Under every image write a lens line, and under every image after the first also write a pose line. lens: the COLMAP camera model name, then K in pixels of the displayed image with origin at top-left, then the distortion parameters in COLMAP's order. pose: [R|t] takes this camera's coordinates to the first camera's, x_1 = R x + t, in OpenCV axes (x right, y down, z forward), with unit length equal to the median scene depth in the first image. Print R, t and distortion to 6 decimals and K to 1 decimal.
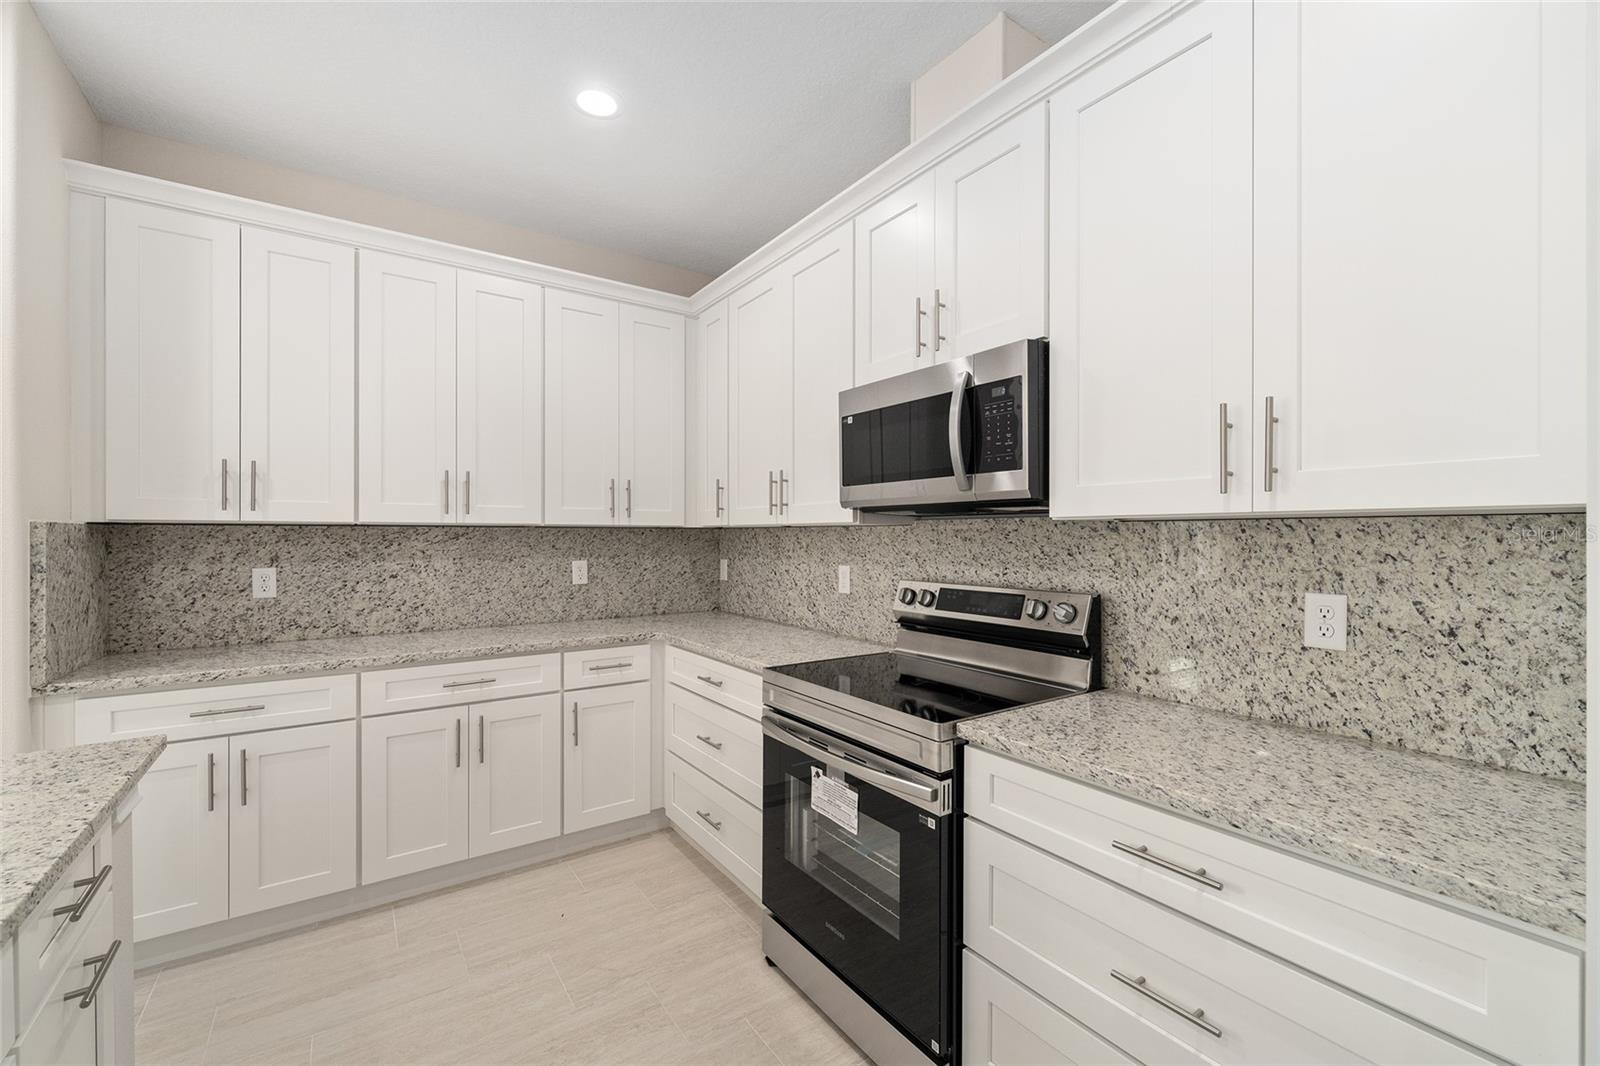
lens RADIAL K [[657.1, 0, 800.0], [0, 657.1, 533.0], [0, 0, 1]] dist [0.001803, 0.000121]
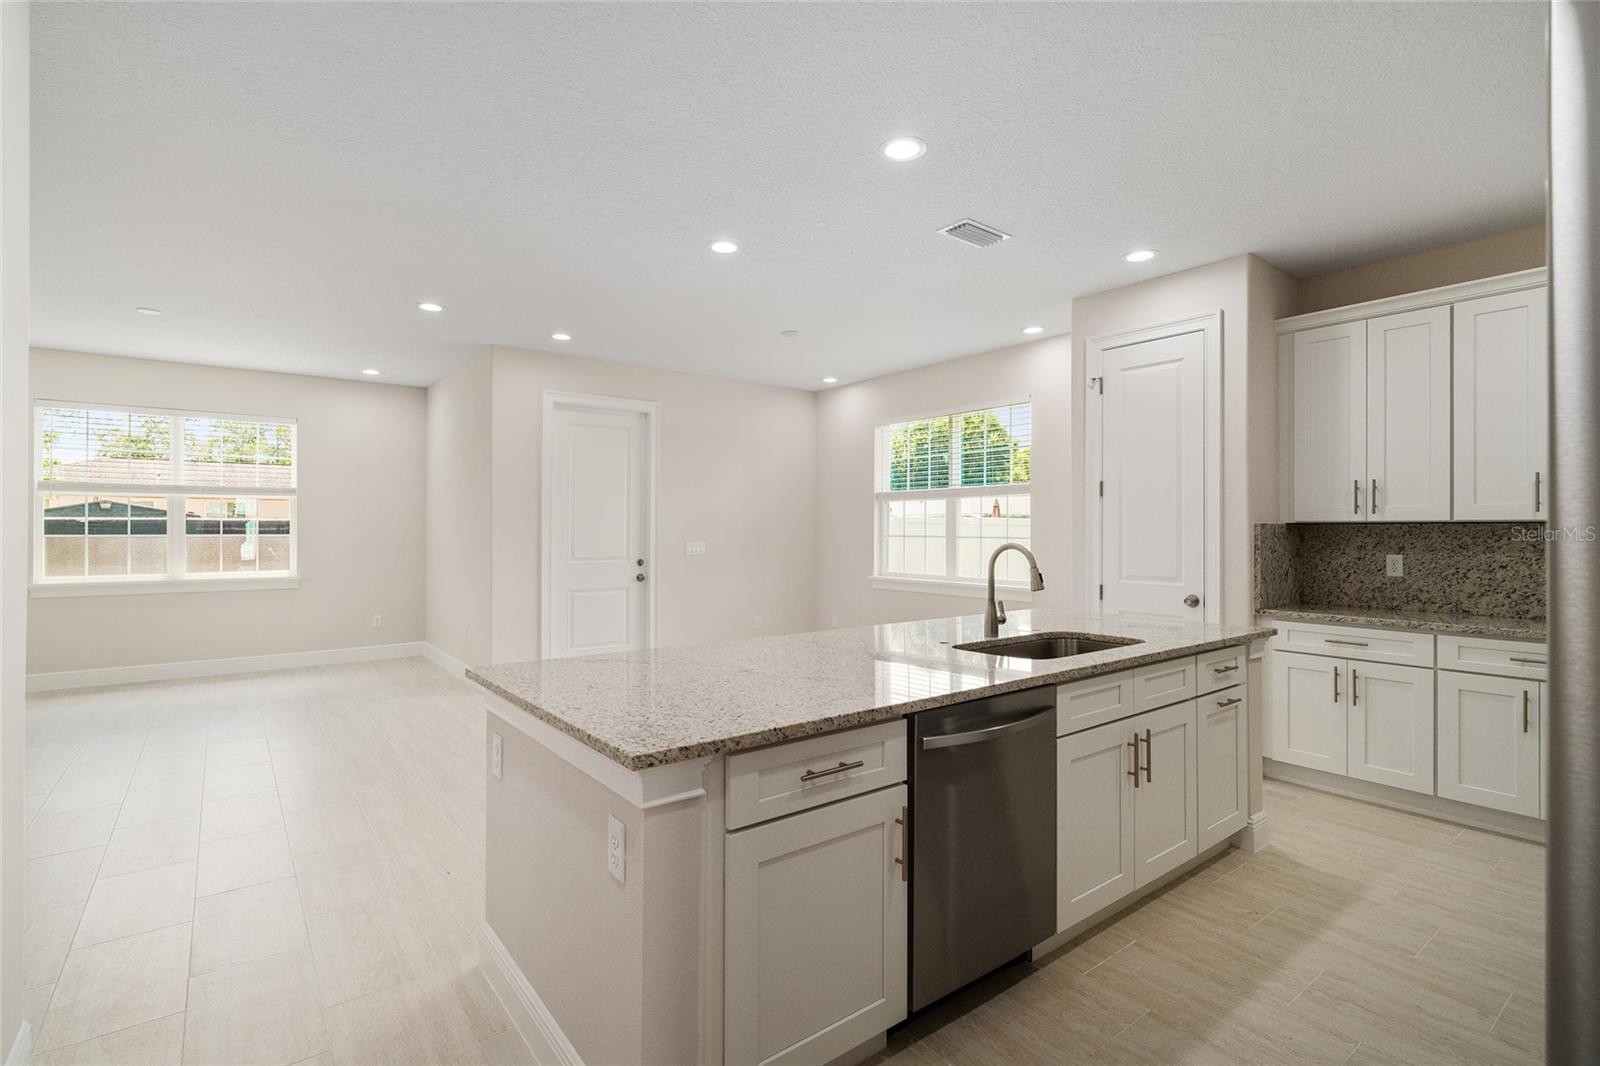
lens RADIAL K [[758.6, 0, 800.0], [0, 758.6, 533.0], [0, 0, 1]] dist [0.000299, -0.000149]
pose [[0.046701, 0.001435, -0.998908, 0.717508], [0.000349, 0.999999, 0.001453, 0.005398], [0.998909, -0.000416, 0.046701, -0.313620]]
